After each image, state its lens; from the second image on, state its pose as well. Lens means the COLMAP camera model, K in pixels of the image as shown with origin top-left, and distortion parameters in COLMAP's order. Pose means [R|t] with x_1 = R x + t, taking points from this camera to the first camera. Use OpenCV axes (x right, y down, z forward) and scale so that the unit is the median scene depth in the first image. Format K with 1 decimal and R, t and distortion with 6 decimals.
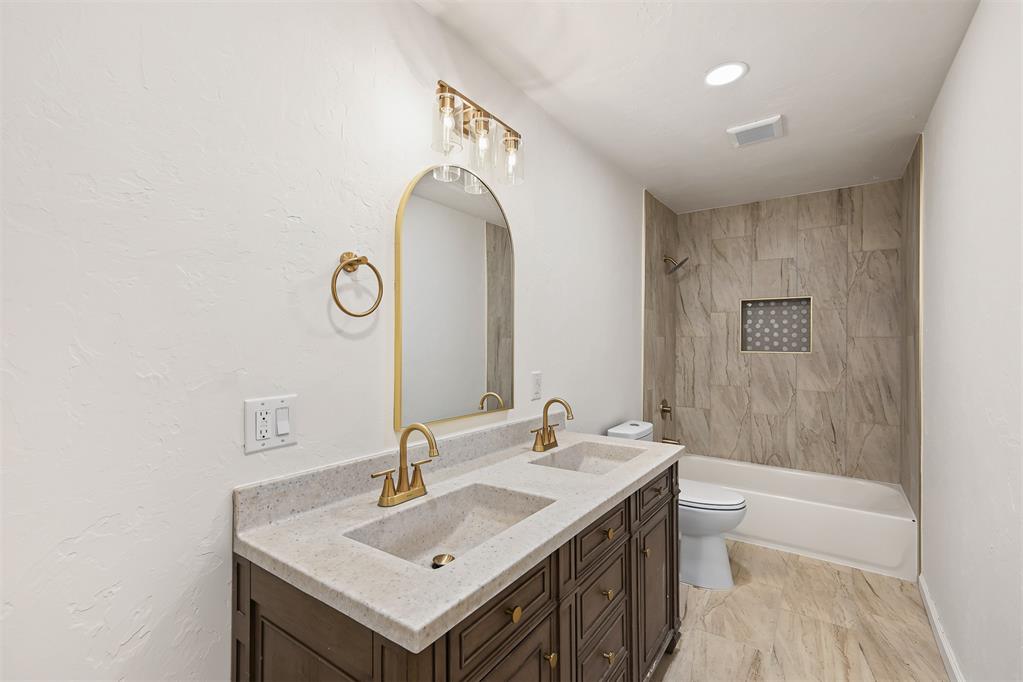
lens RADIAL K [[455.1, 0, 509.3], [0, 455.1, 339.2], [0, 0, 1]] dist [0.000280, 0.000334]
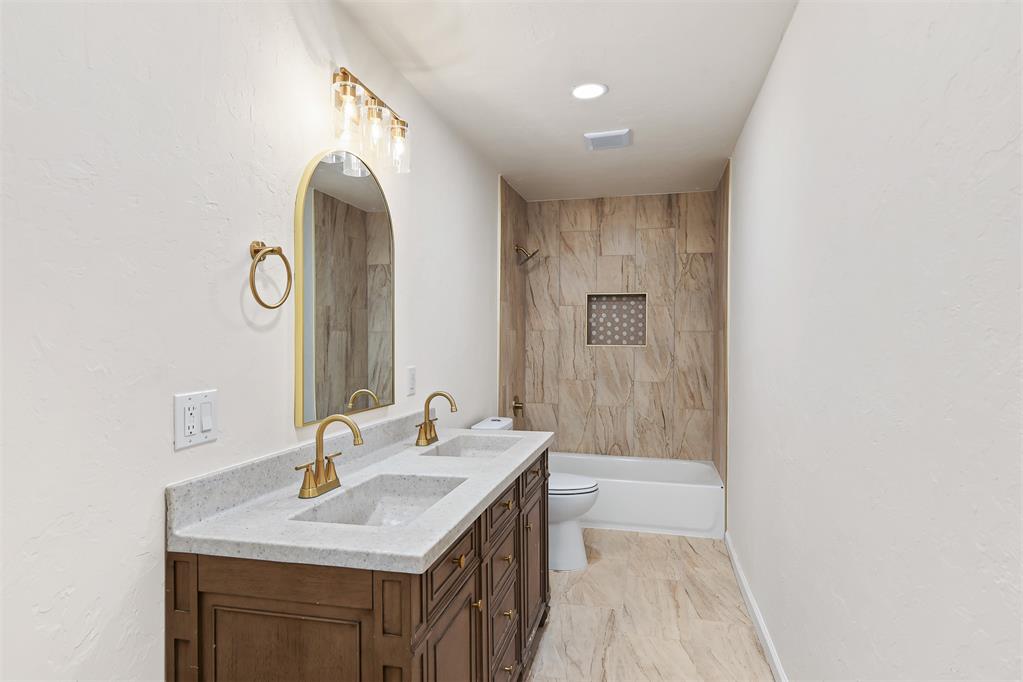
lens RADIAL K [[593.7, 0, 512.6], [0, 593.7, 340.5], [0, 0, 1]] dist [0.005841, 0.003921]
pose [[0.925557, -0.003086, 0.378595, -0.235942], [-0.001797, 0.999920, 0.012543, 0.001052], [-0.378604, -0.012289, 0.925477, -0.258444]]
